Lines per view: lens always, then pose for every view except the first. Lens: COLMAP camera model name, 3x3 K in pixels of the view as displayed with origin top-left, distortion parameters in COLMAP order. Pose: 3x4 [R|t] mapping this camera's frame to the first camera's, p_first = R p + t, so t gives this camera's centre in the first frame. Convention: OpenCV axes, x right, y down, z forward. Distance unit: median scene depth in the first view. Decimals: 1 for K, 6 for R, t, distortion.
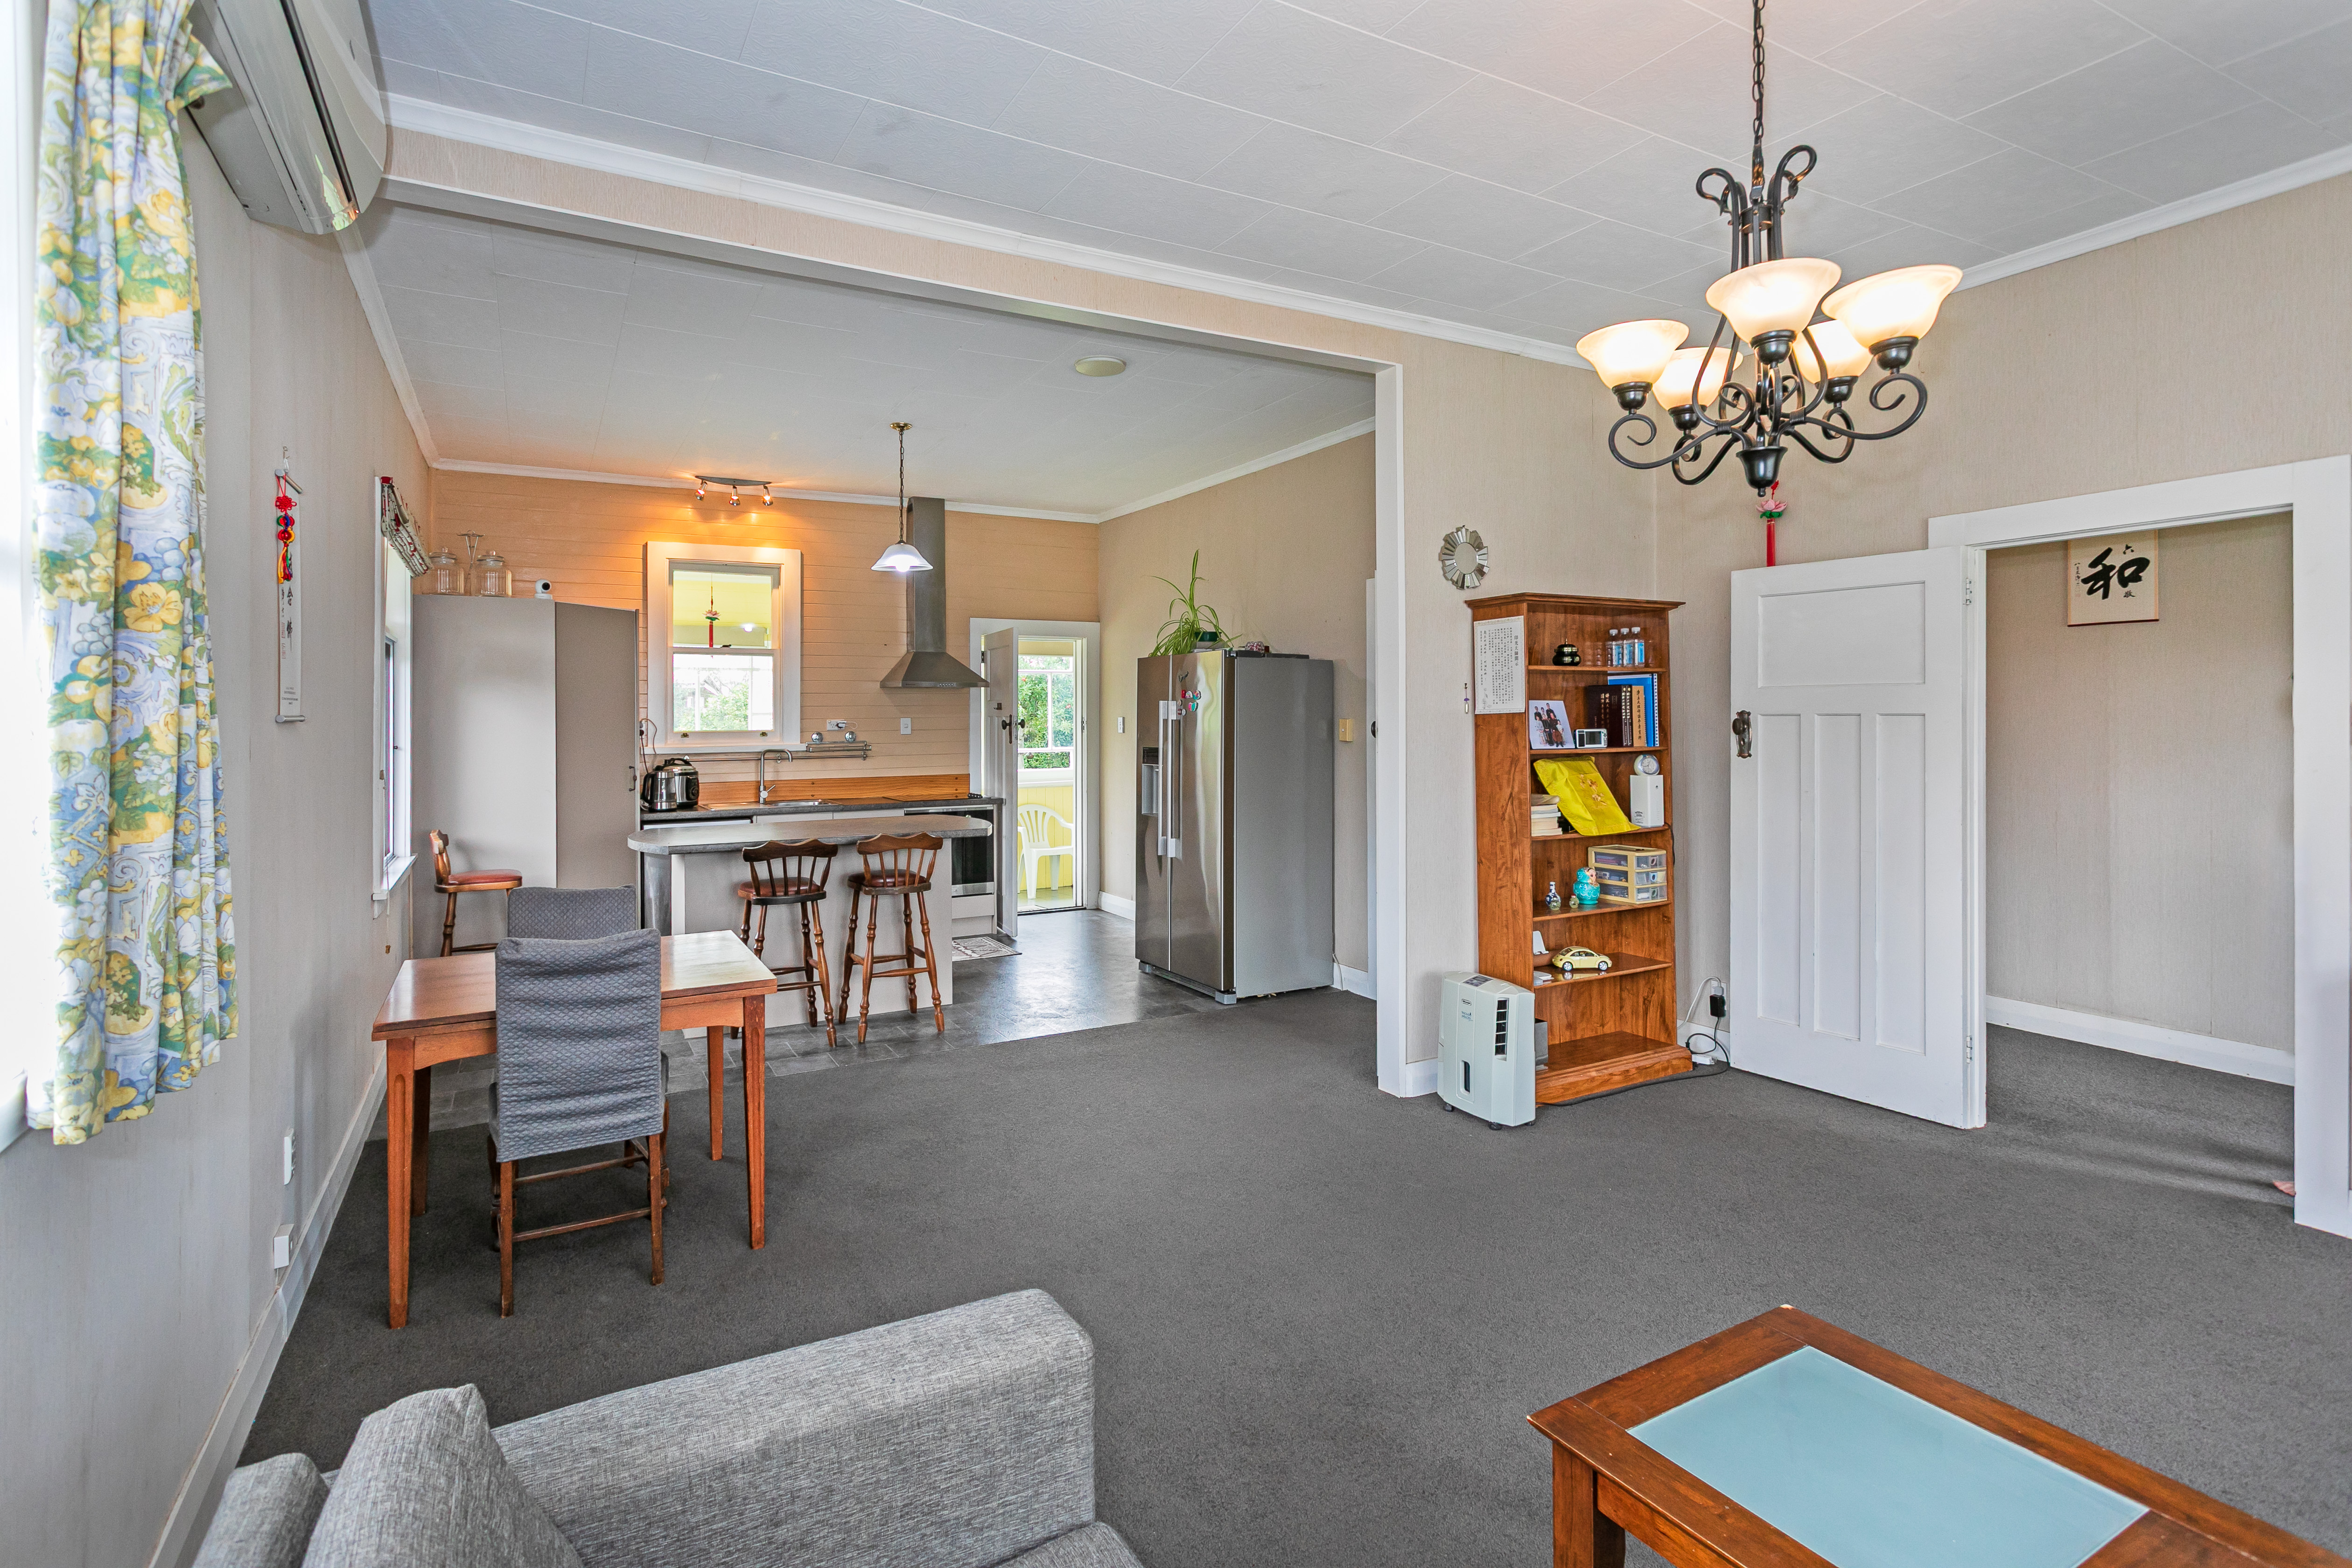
lens RADIAL K [[1156.2, 0, 1189.2], [0, 1156.2, 722.7], [0, 0, 1]] dist [0.002540, 0.000490]
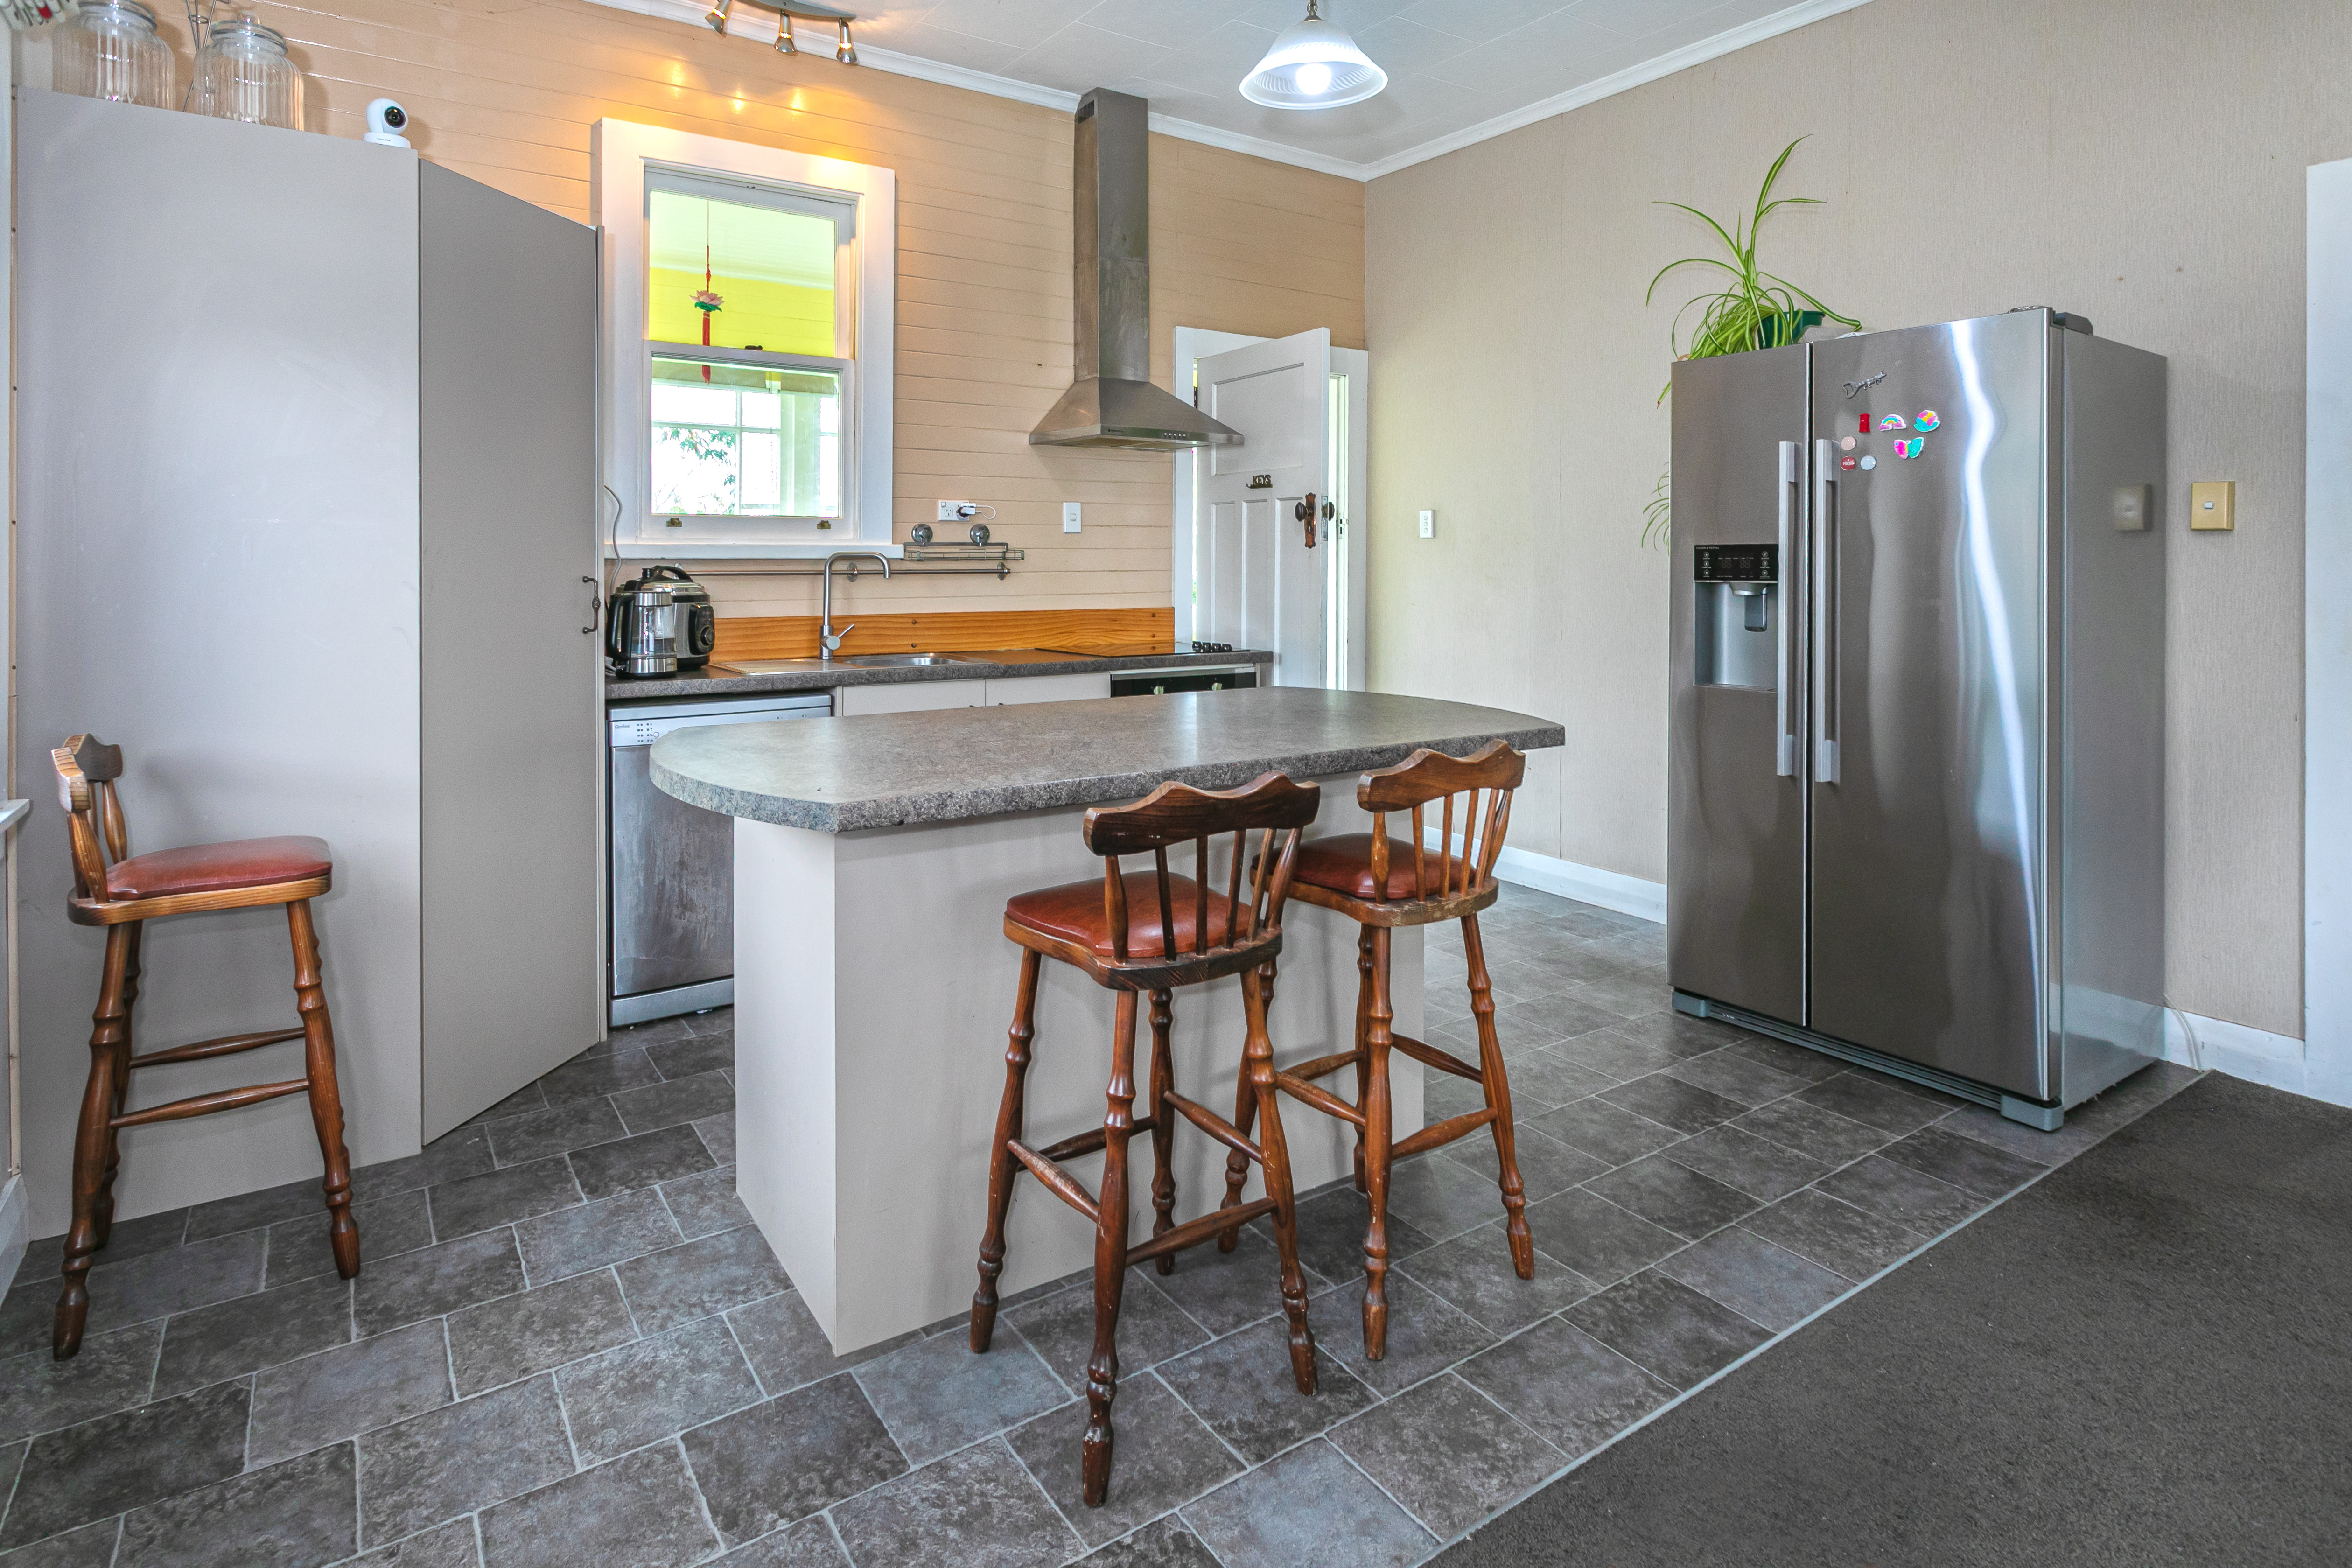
lens RADIAL K [[1246.2, 0, 1181.1], [0, 1246.2, 586.8], [0, 0, 1]] dist [-0.024839, -0.000128]
pose [[0.997413, 0.005685, 0.071656, -0.261410], [-0.006603, 0.999899, 0.012593, 0.030632], [-0.071577, -0.013034, 0.997350, 0.462264]]
